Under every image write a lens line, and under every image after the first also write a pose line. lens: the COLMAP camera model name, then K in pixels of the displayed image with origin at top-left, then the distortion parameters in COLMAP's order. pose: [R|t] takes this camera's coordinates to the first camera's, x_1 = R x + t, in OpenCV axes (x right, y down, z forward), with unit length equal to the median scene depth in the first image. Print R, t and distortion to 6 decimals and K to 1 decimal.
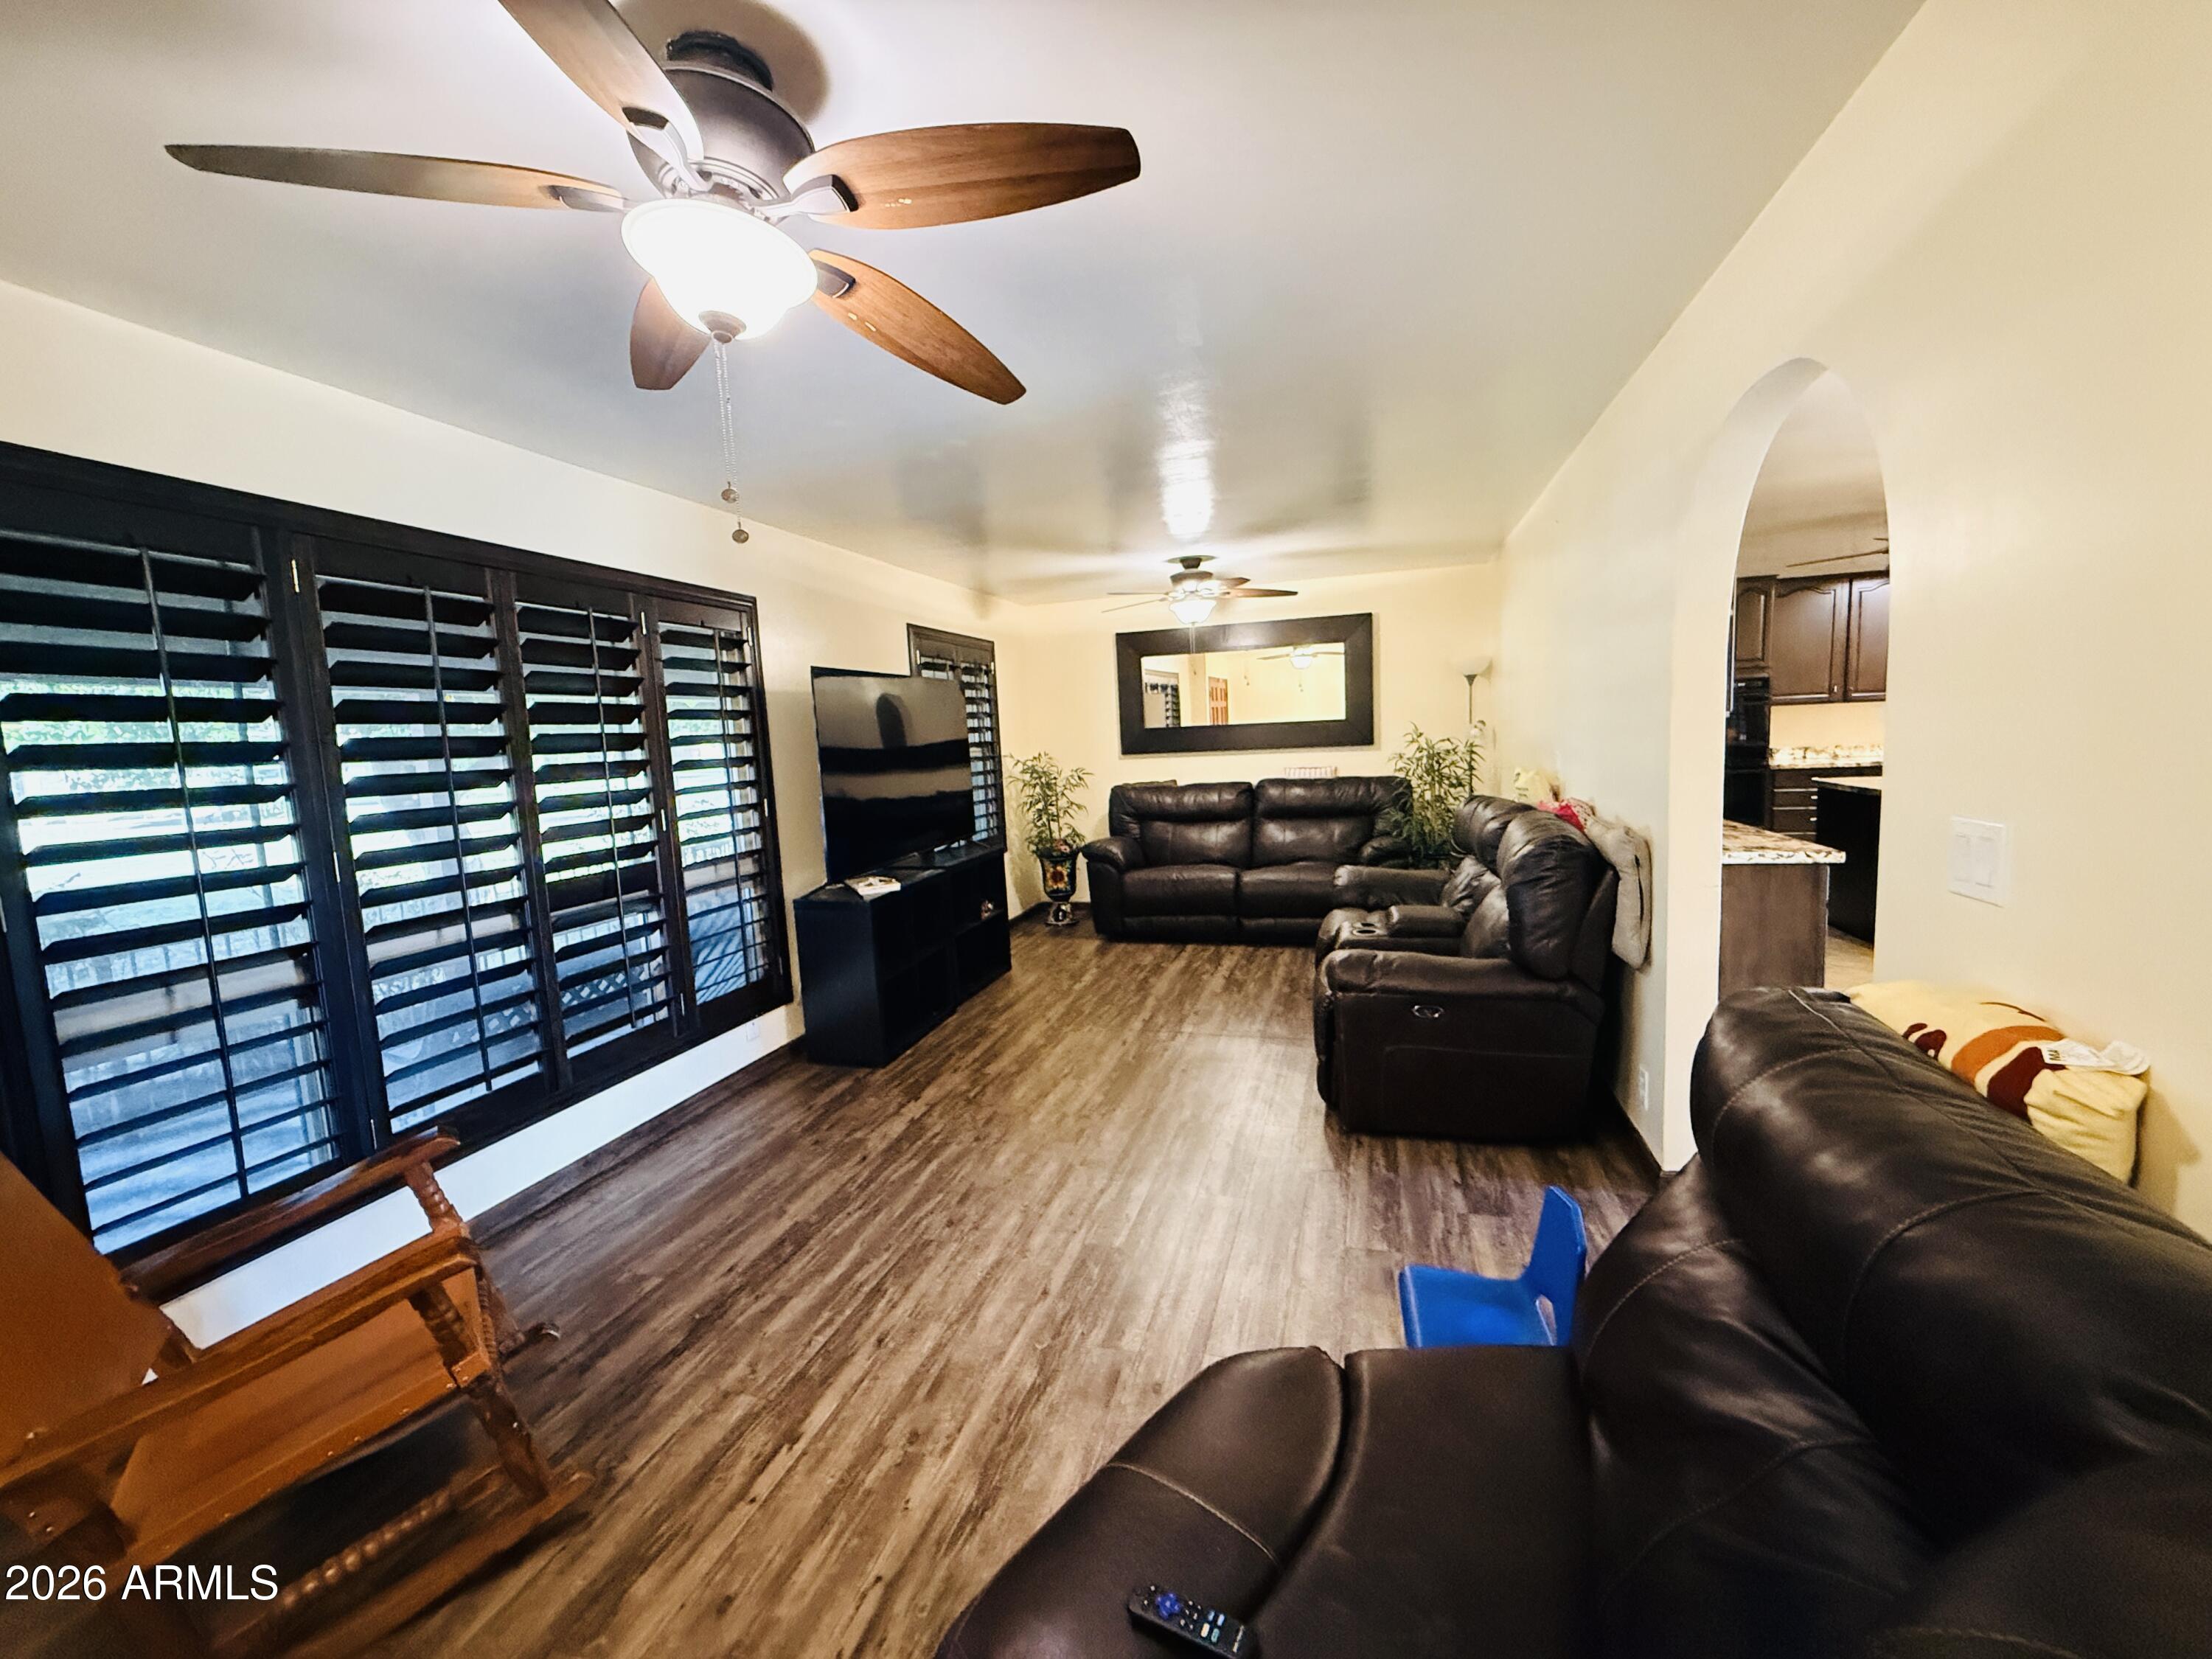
lens RADIAL K [[881.4, 0, 1110.2], [0, 881.4, 833.2], [0, 0, 1]] dist [-0.002101, 0.000416]
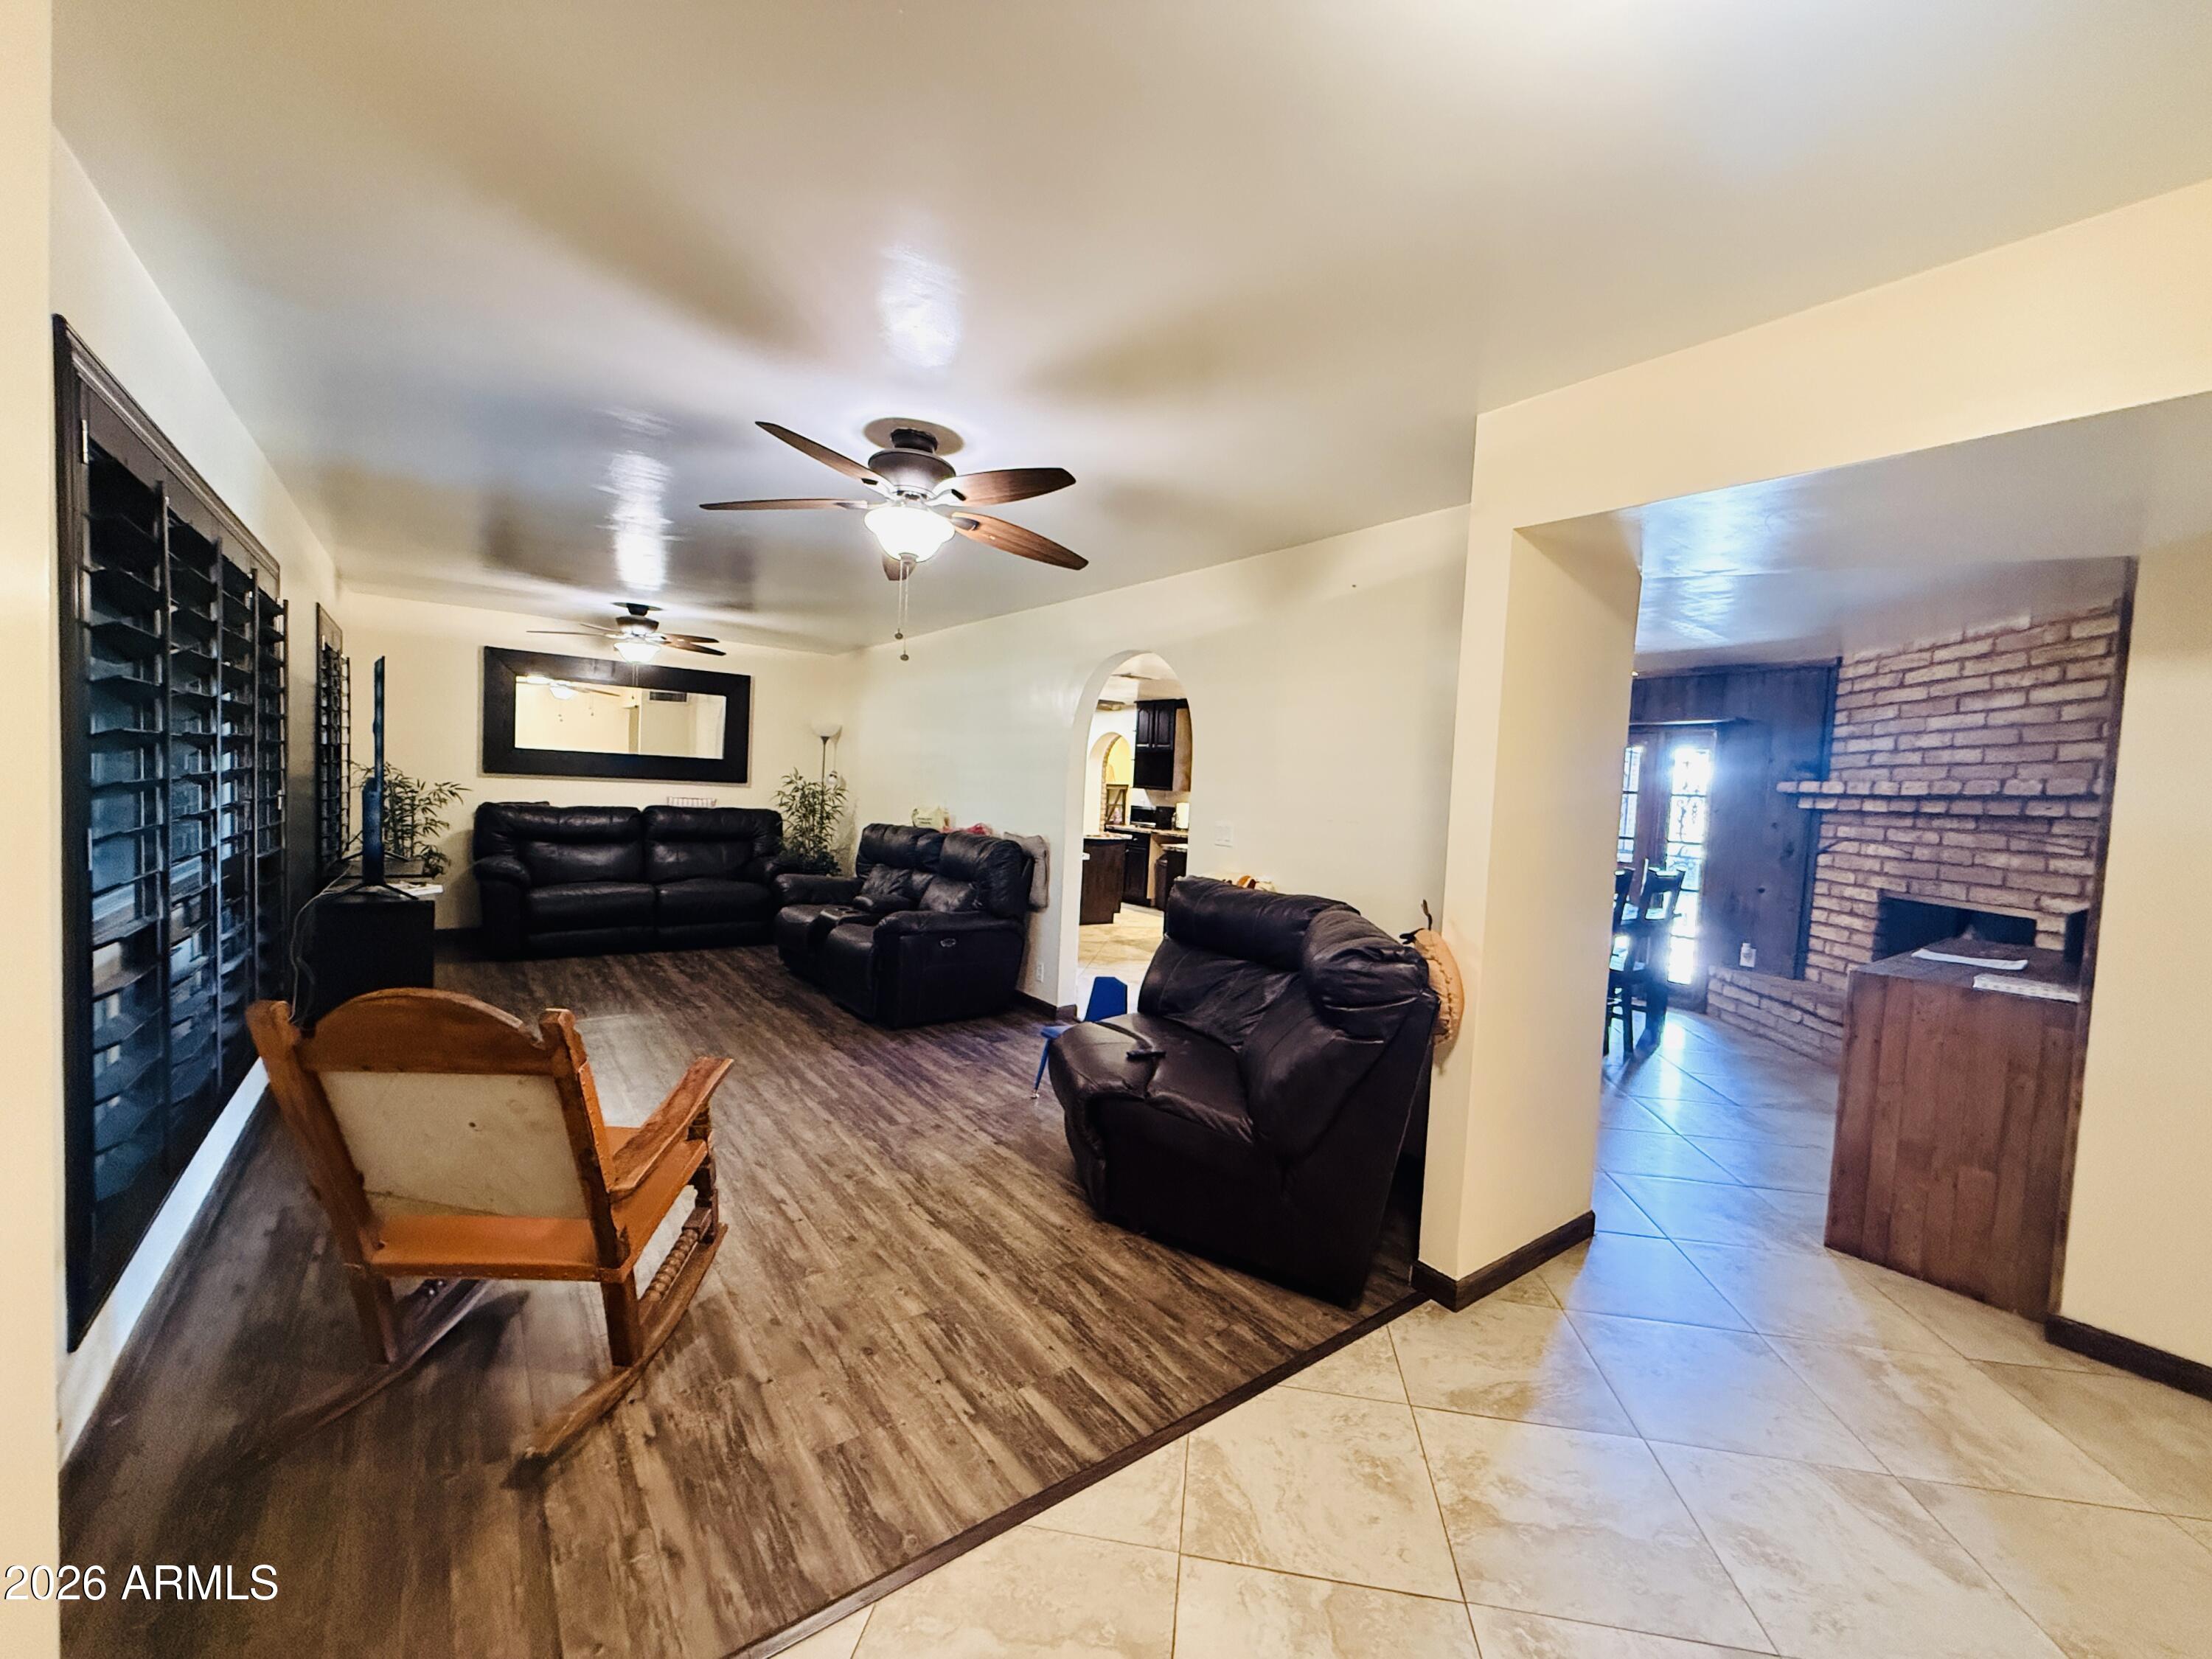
lens RADIAL K [[881.4, 0, 1098.2], [0, 881.4, 833.3], [0, 0, 1]] dist [-0.002101, 0.000416]
pose [[0.602618, 0.036172, 0.797210, -0.596032], [0.009762, 0.998563, -0.052687, 0.060012], [-0.797970, 0.039533, 0.601399, -0.187678]]
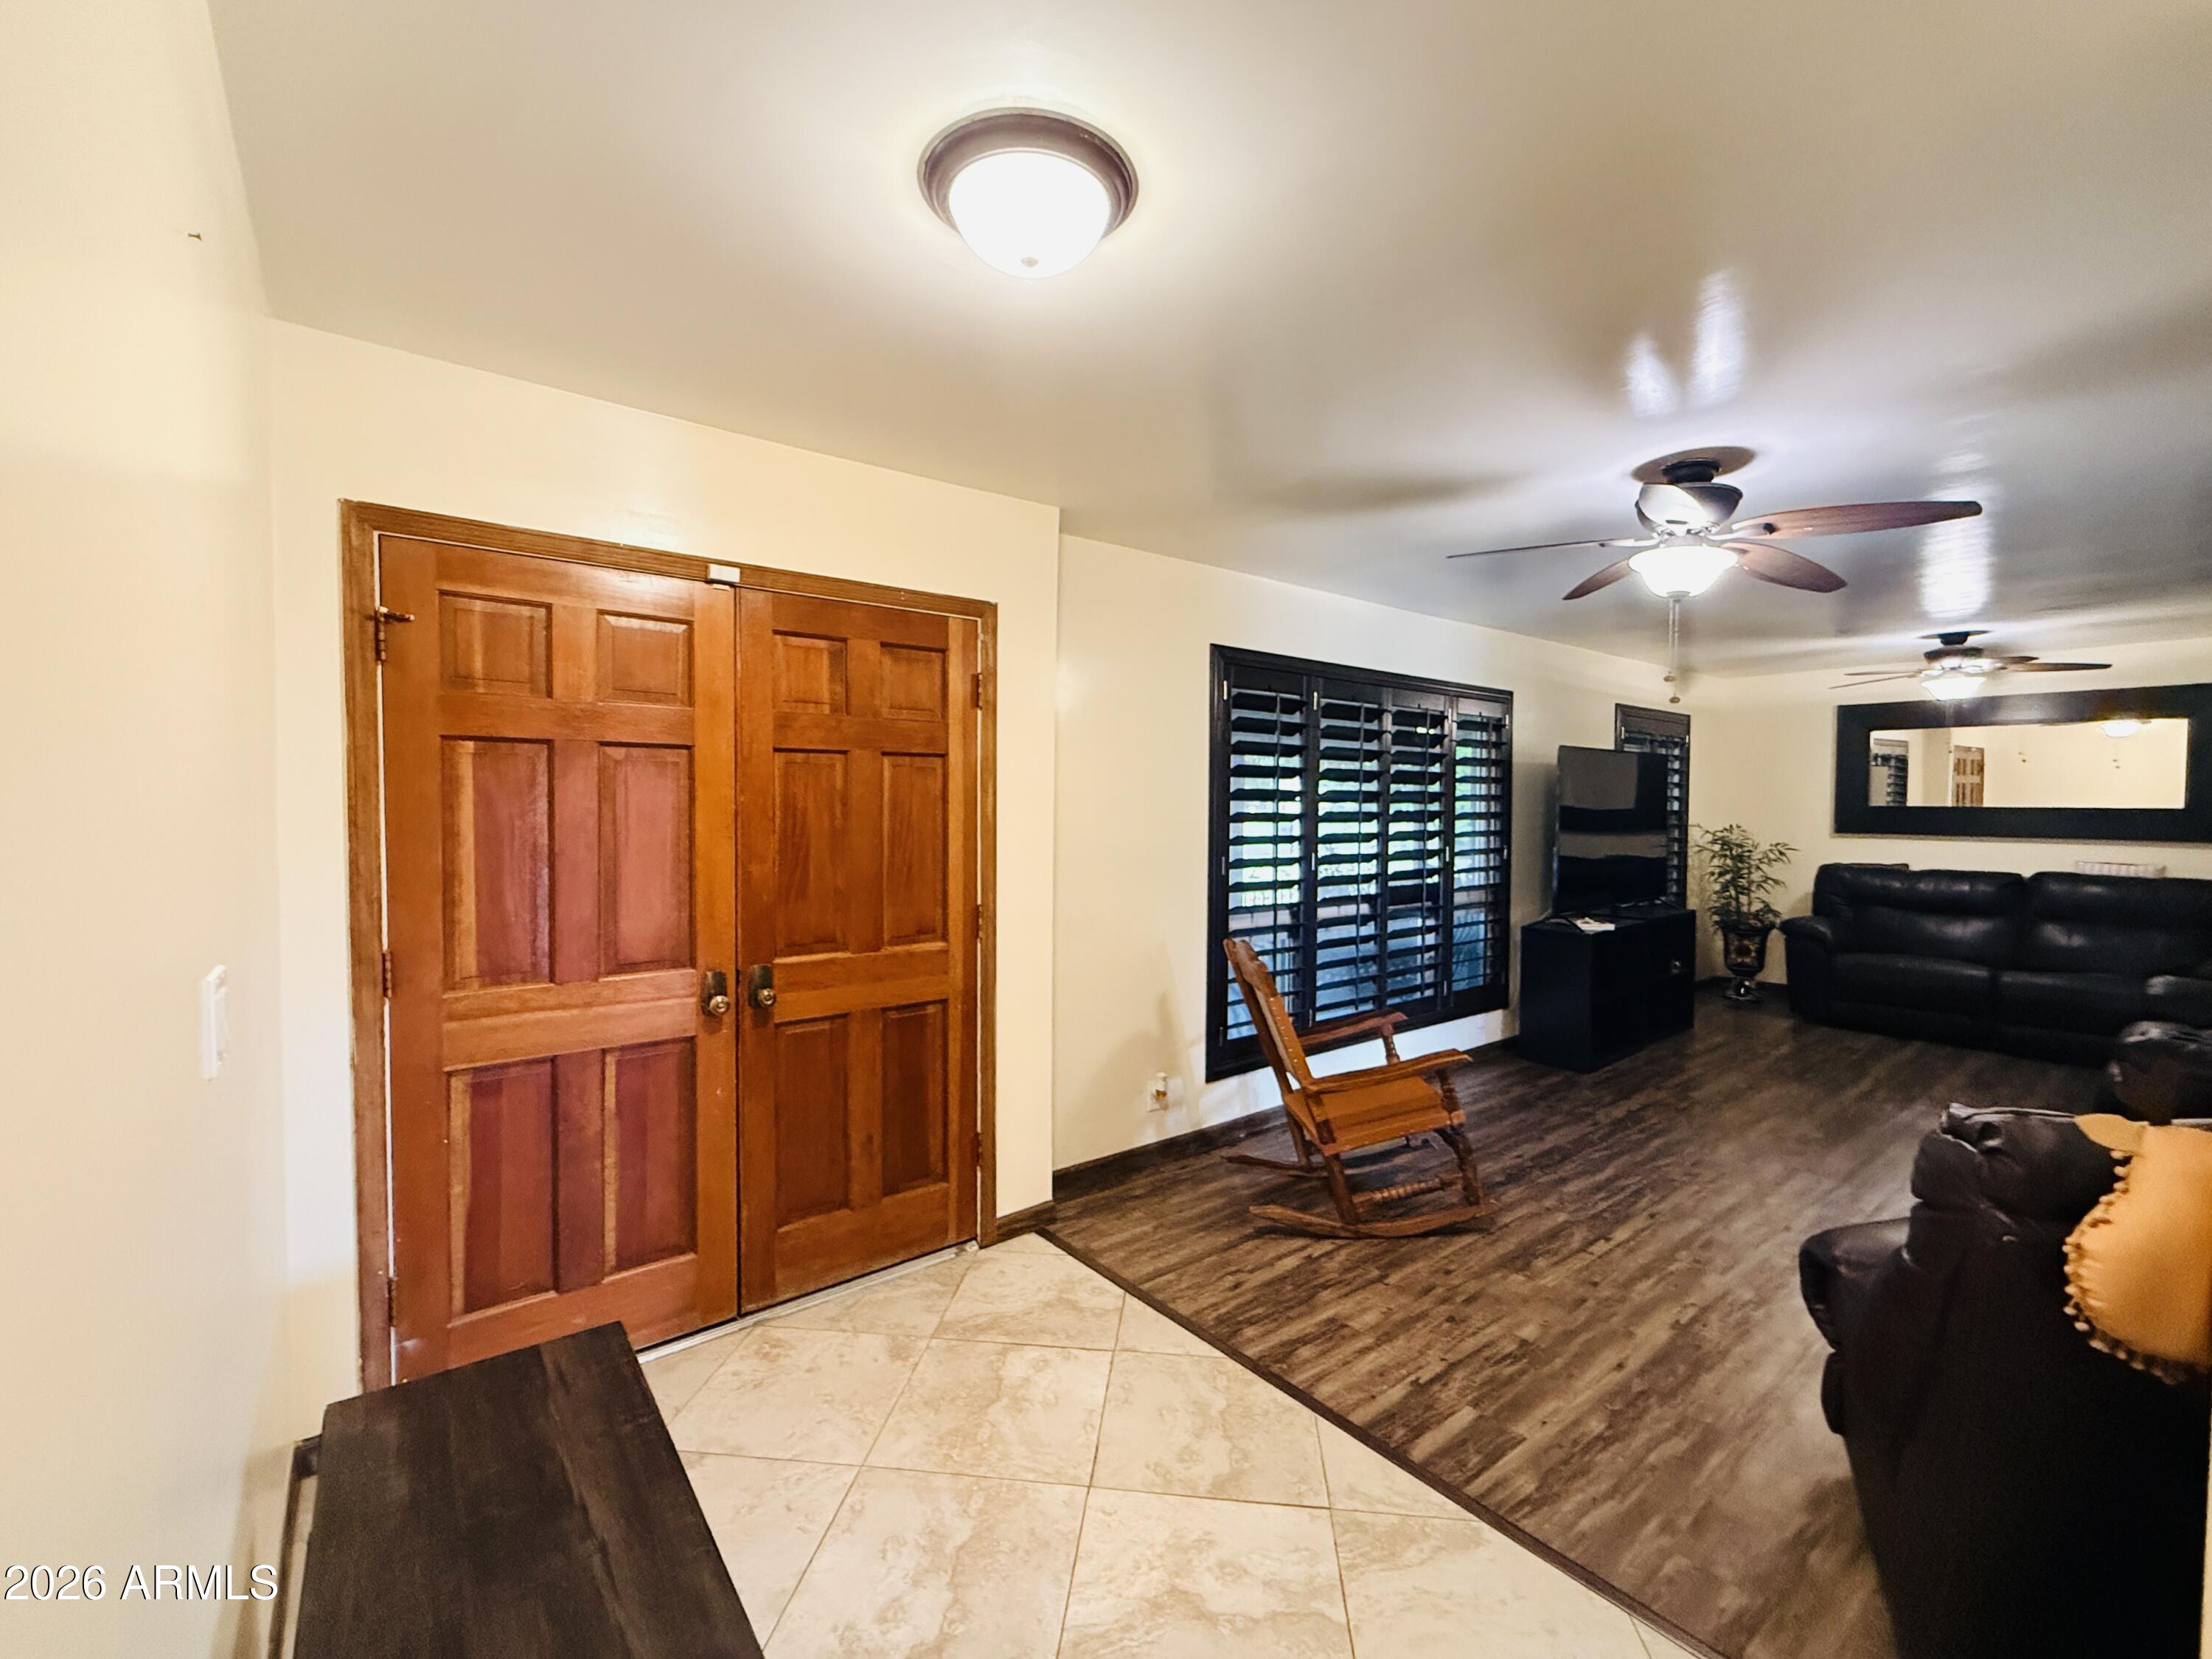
lens RADIAL K [[925.8, 0, 1099.9], [0, 925.8, 830.6], [0, 0, 1]] dist [-0.008010, 0.000485]
pose [[0.809107, 0.070553, -0.583411, -0.083659], [-0.110596, 0.993309, -0.033258, 0.050426], [0.577160, 0.091432, 0.811496, -0.448191]]
